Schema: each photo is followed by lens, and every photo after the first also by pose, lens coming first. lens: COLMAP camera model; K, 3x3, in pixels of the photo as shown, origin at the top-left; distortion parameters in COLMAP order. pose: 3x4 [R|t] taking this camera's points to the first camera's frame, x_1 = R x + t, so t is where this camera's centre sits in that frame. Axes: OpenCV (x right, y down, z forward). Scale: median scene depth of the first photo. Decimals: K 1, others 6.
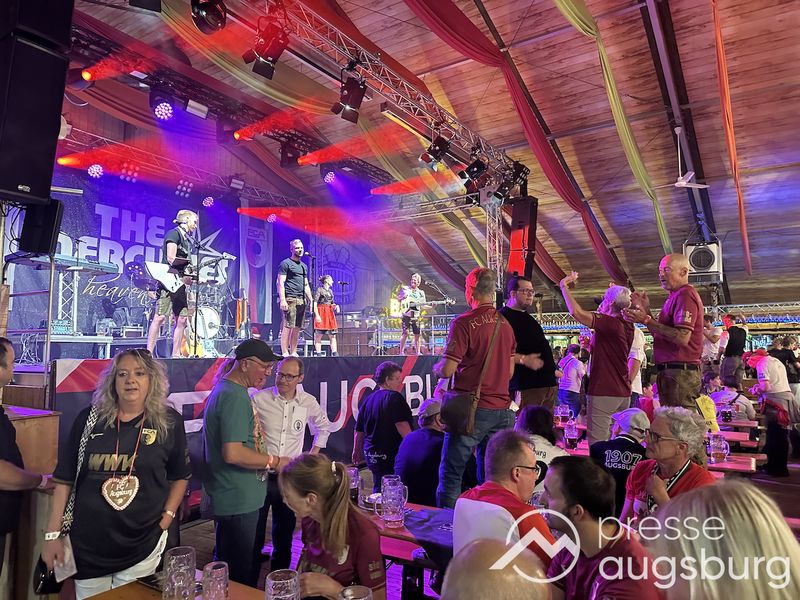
lens RADIAL K [[559.8, 0, 396.2], [0, 559.8, 301.0], [0, 0, 1]] dist [0.049758, -0.058139]
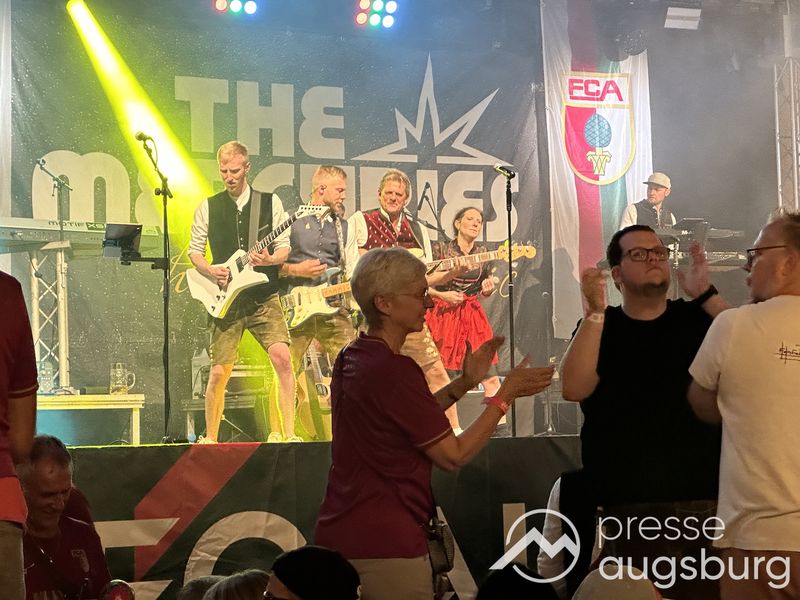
lens RADIAL K [[1812.1, 0, 446.2], [0, 1812.1, 305.2], [0, 0, 1]] dist [0.330973, 0.000000]
pose [[0.850089, -0.041999, -0.524962, 0.338443], [0.062426, 0.997823, 0.021259, -0.016097], [0.522927, -0.050844, 0.850860, -0.069887]]
